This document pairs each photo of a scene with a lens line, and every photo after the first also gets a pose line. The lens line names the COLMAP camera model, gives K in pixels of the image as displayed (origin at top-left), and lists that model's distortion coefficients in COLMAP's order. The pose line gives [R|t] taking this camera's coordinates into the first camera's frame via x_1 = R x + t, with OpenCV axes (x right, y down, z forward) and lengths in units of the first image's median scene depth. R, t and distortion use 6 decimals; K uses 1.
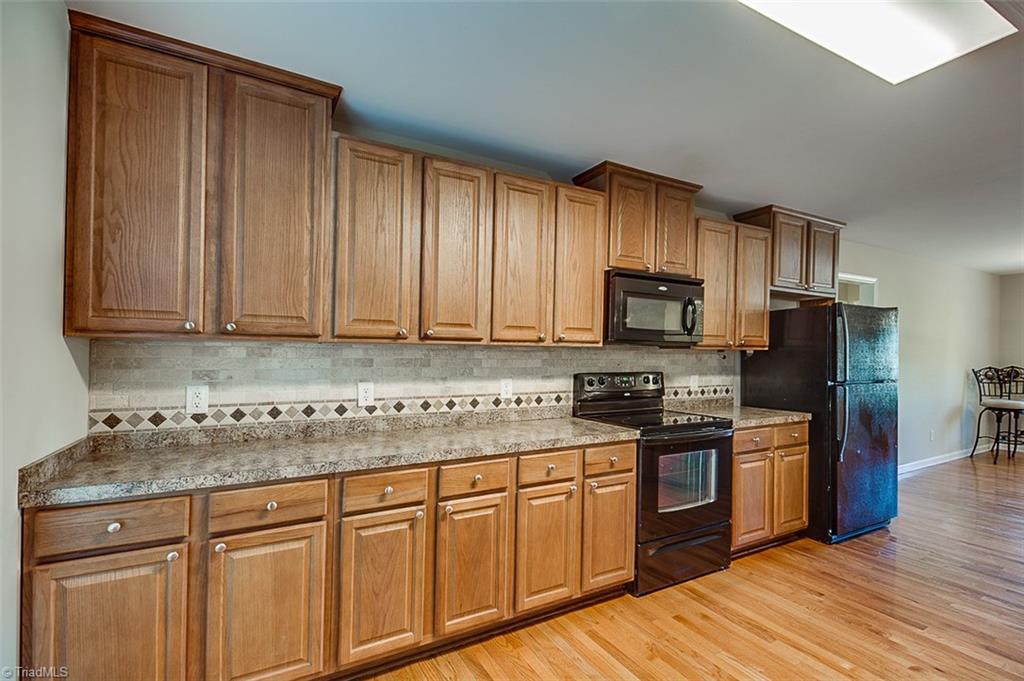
lens RADIAL K [[471.6, 0, 522.7], [0, 471.6, 355.2], [0, 0, 1]] dist [0.014978, -0.005527]
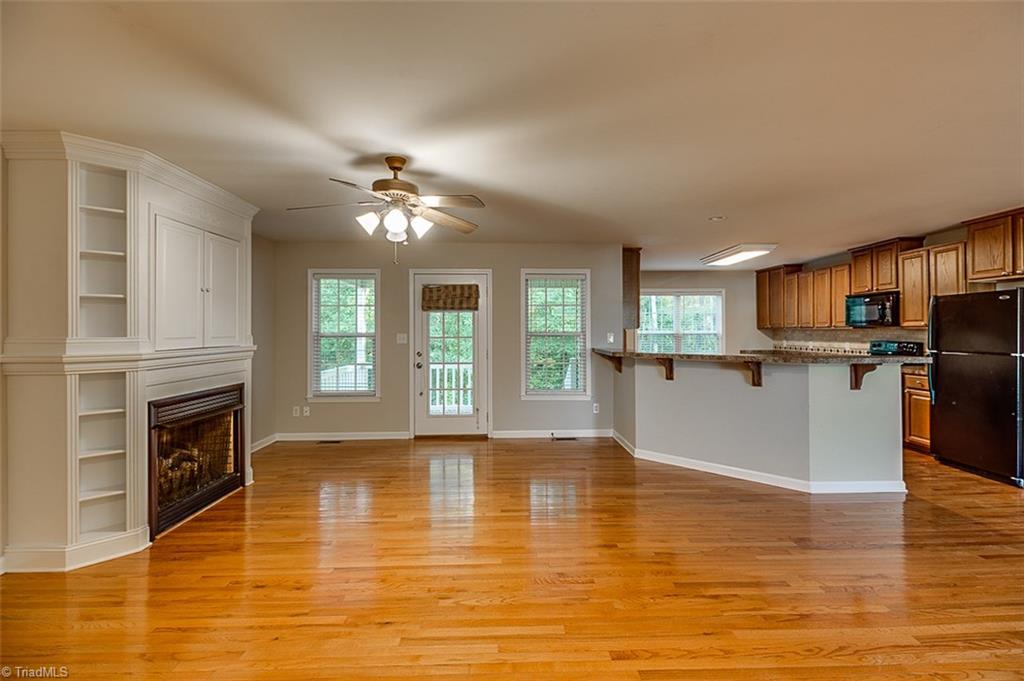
lens RADIAL K [[471.6, 0, 517.1], [0, 471.6, 336.6], [0, 0, 1]] dist [0.014978, -0.005527]
pose [[-0.470622, 0.004907, -0.882321, 3.526418], [0.001242, 0.999987, 0.004900, 0.008546], [0.882334, 0.001210, -0.470622, 0.769008]]
